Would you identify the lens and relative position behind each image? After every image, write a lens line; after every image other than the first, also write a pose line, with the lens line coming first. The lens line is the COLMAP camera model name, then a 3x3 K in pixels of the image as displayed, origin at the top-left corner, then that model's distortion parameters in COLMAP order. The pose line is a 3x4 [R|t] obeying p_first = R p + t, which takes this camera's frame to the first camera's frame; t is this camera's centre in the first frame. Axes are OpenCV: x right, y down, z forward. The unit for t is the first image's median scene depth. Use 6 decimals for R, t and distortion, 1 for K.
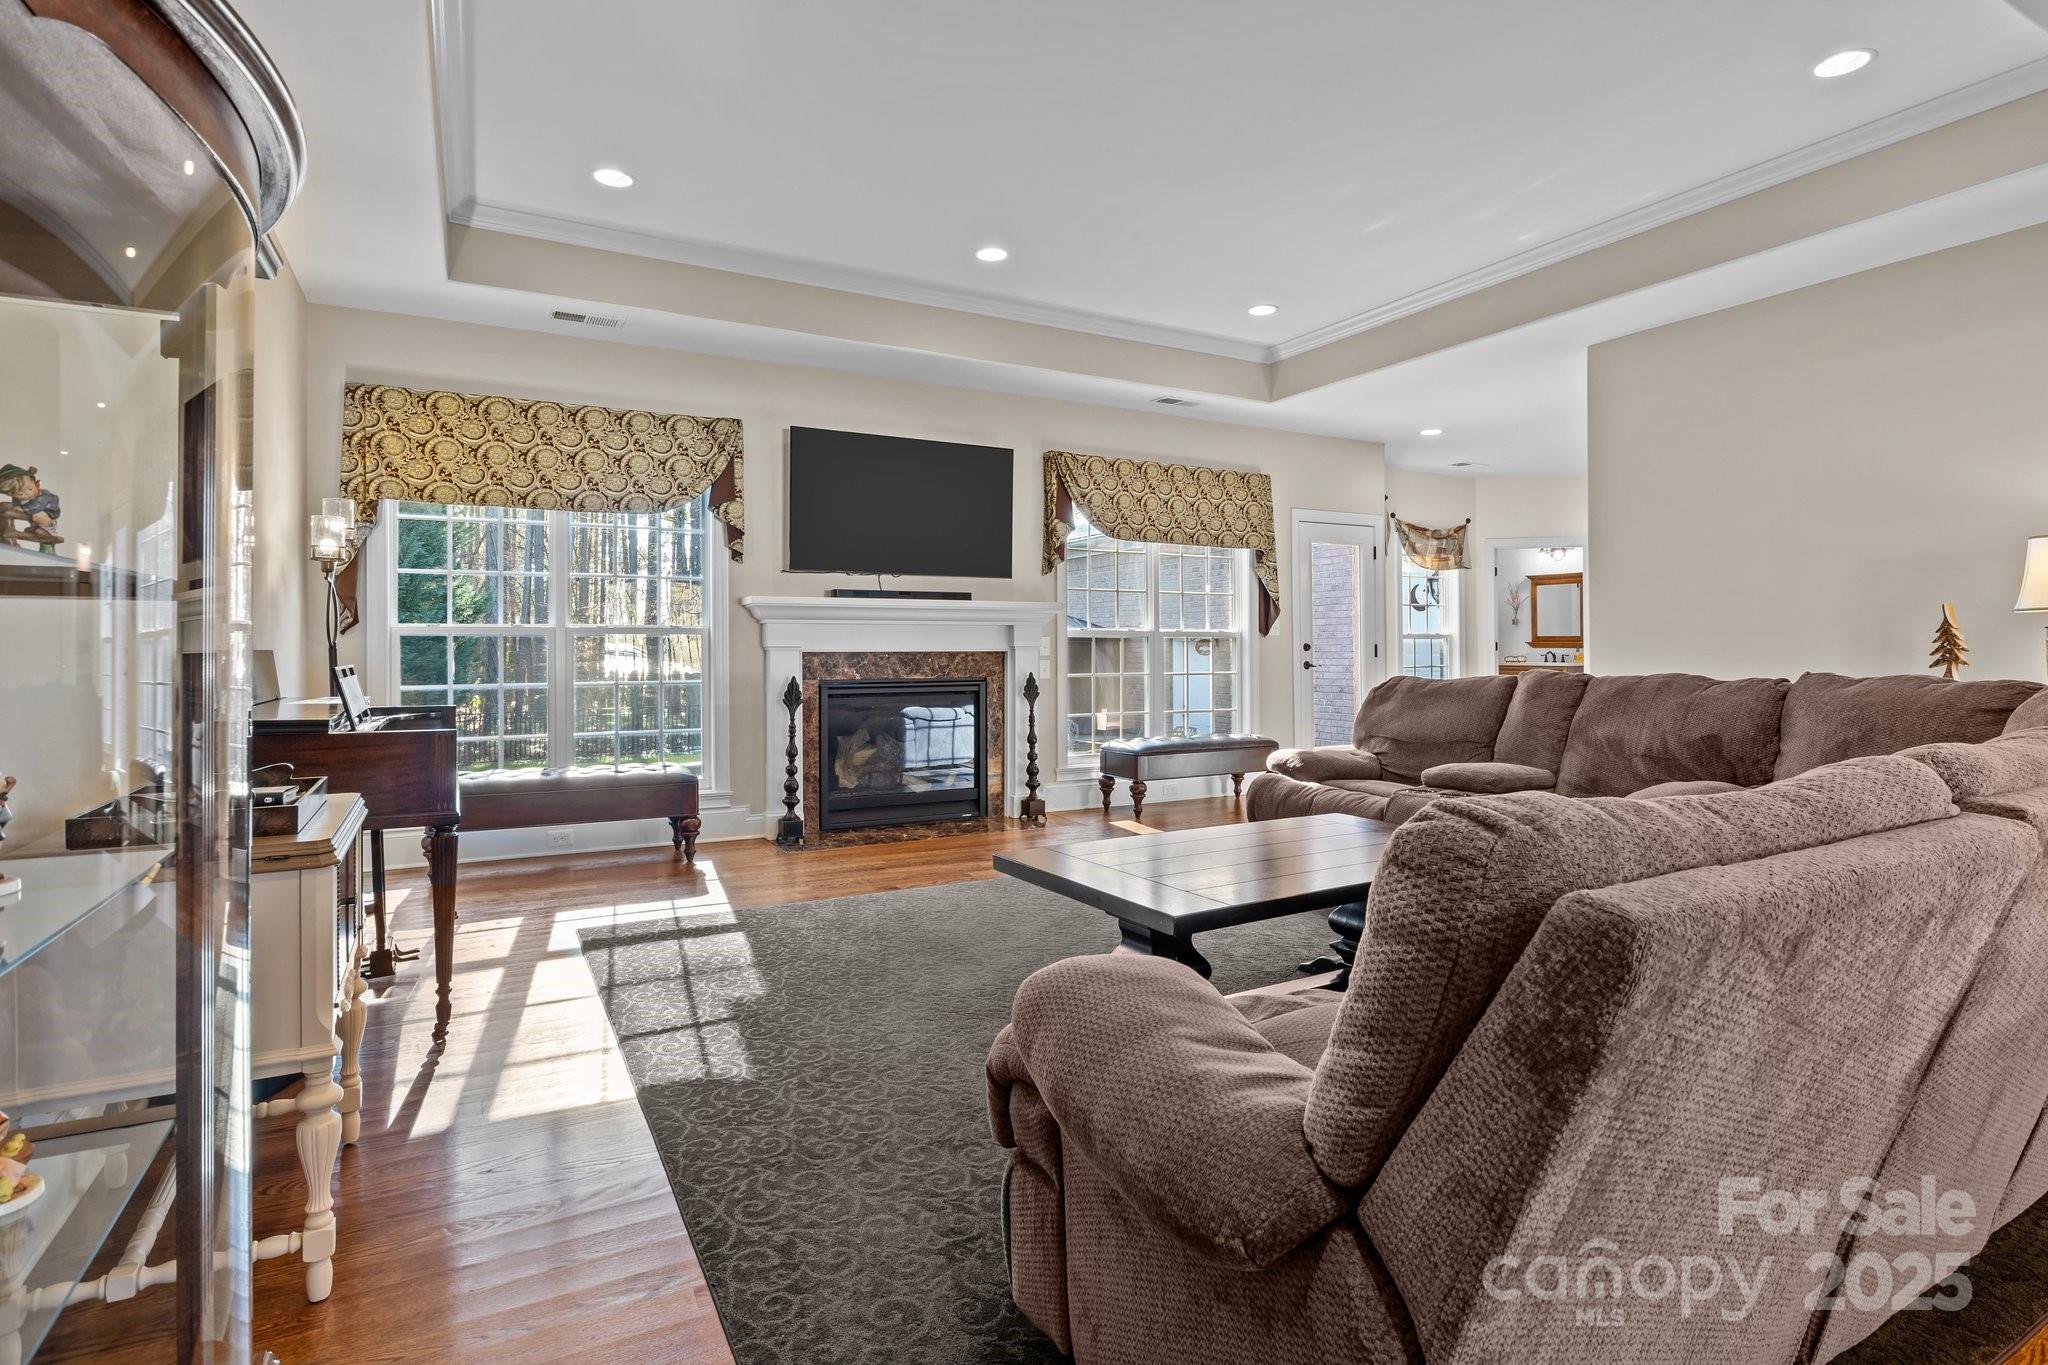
lens RADIAL K [[1025.5, 0, 1026.4], [0, 1025.5, 649.9], [0, 0, 1]] dist [-0.003582, -0.001762]
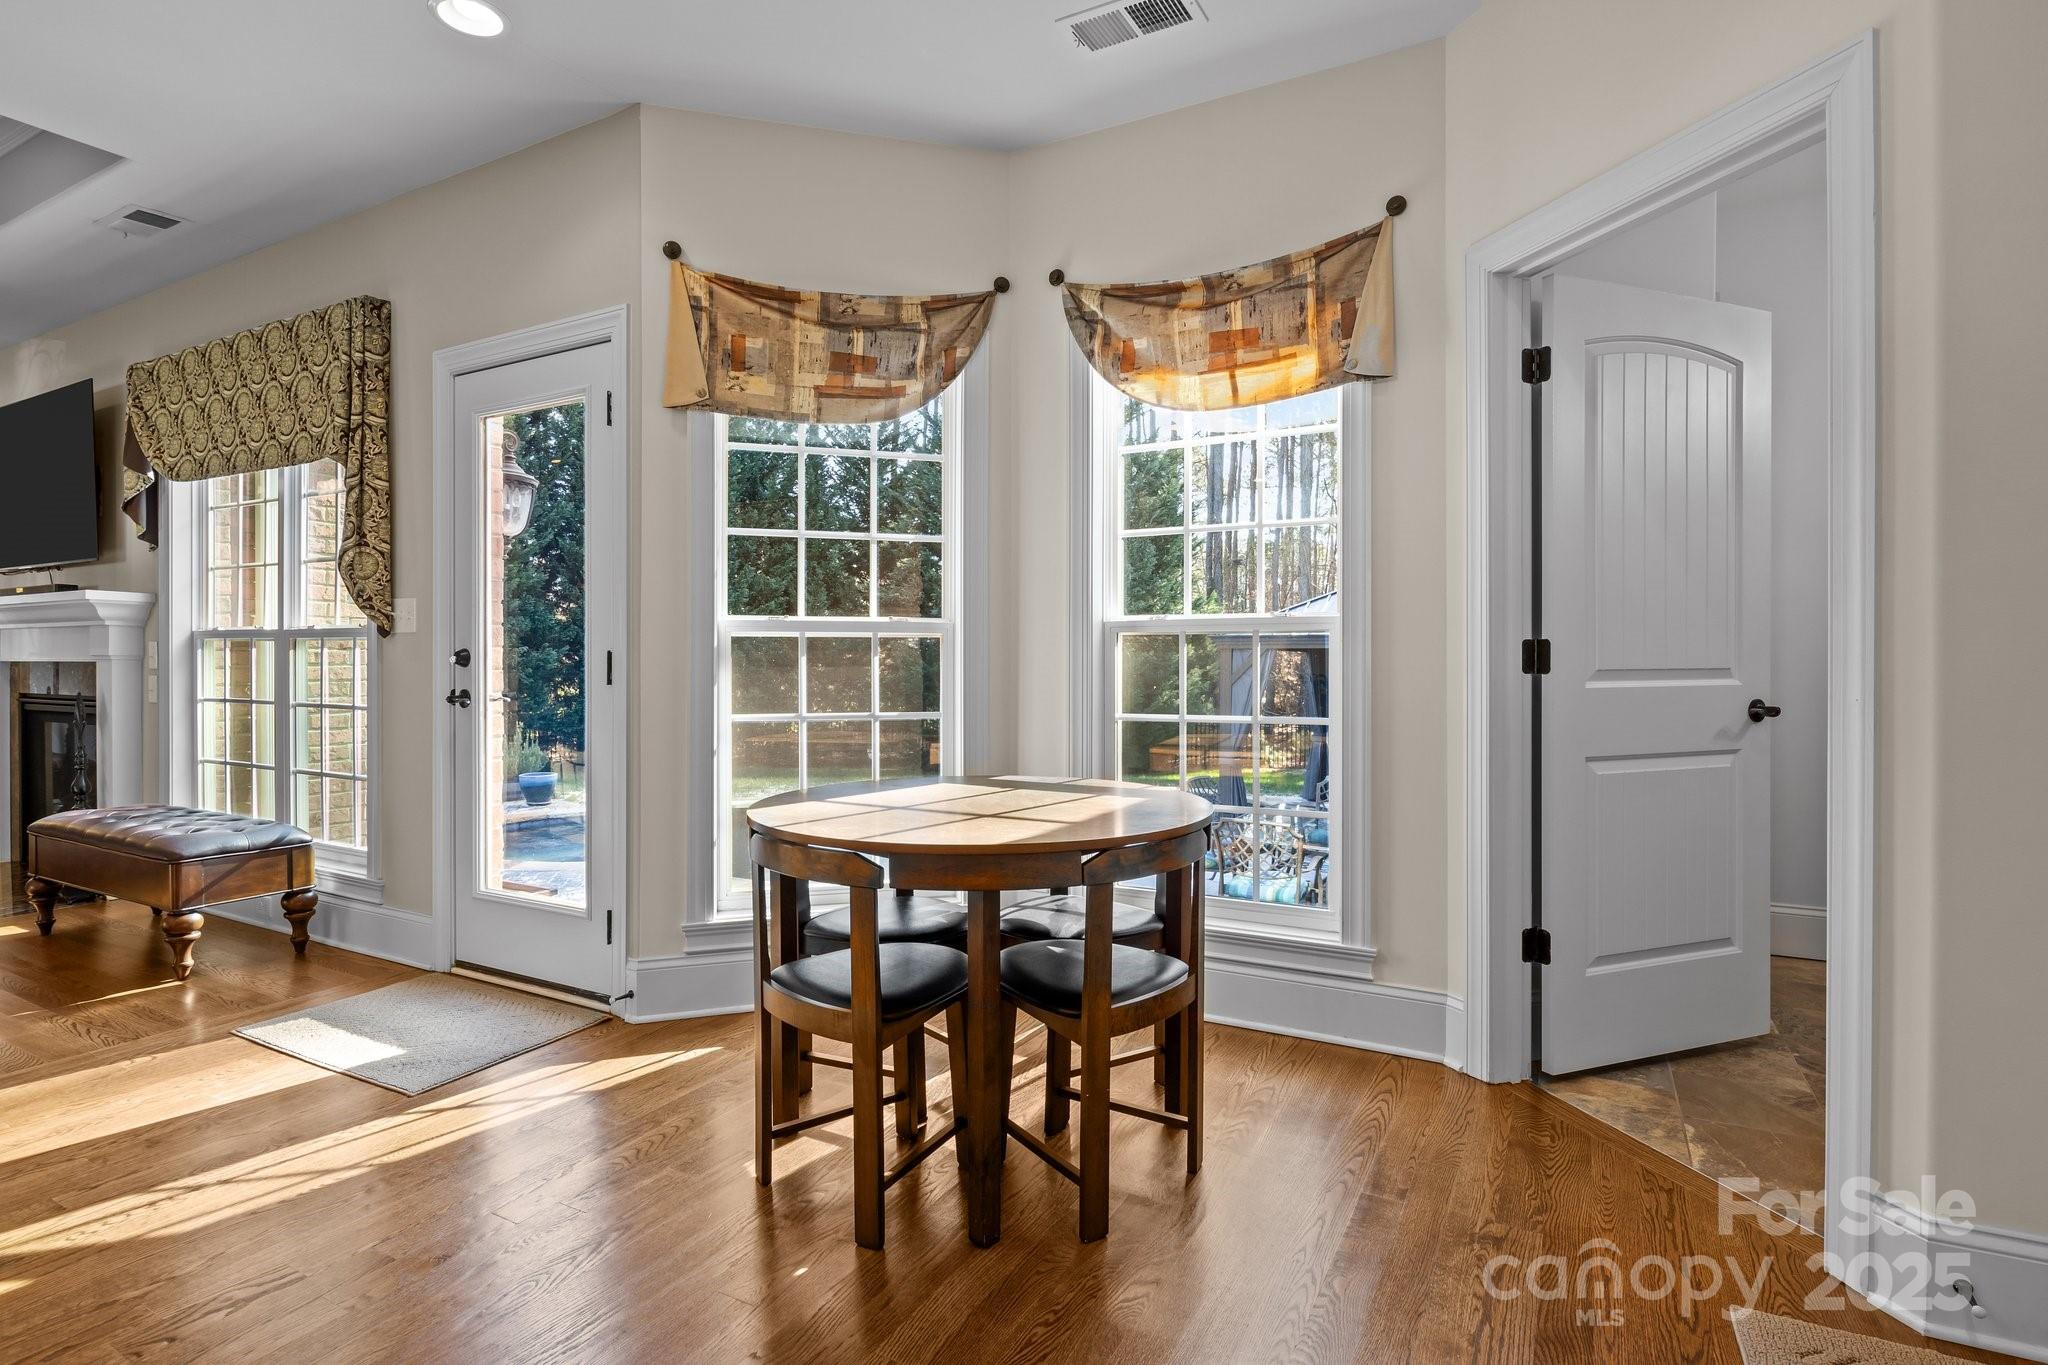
lens RADIAL K [[1019.6, 0, 1023.6], [0, 1019.6, 674.3], [0, 0, 1]] dist [-0.002860, -0.000911]
pose [[0.541601, 0.014697, -0.840507, 0.637244], [-0.007030, 0.999891, 0.012954, -0.002018], [0.840606, -0.001107, 0.541646, 0.801039]]
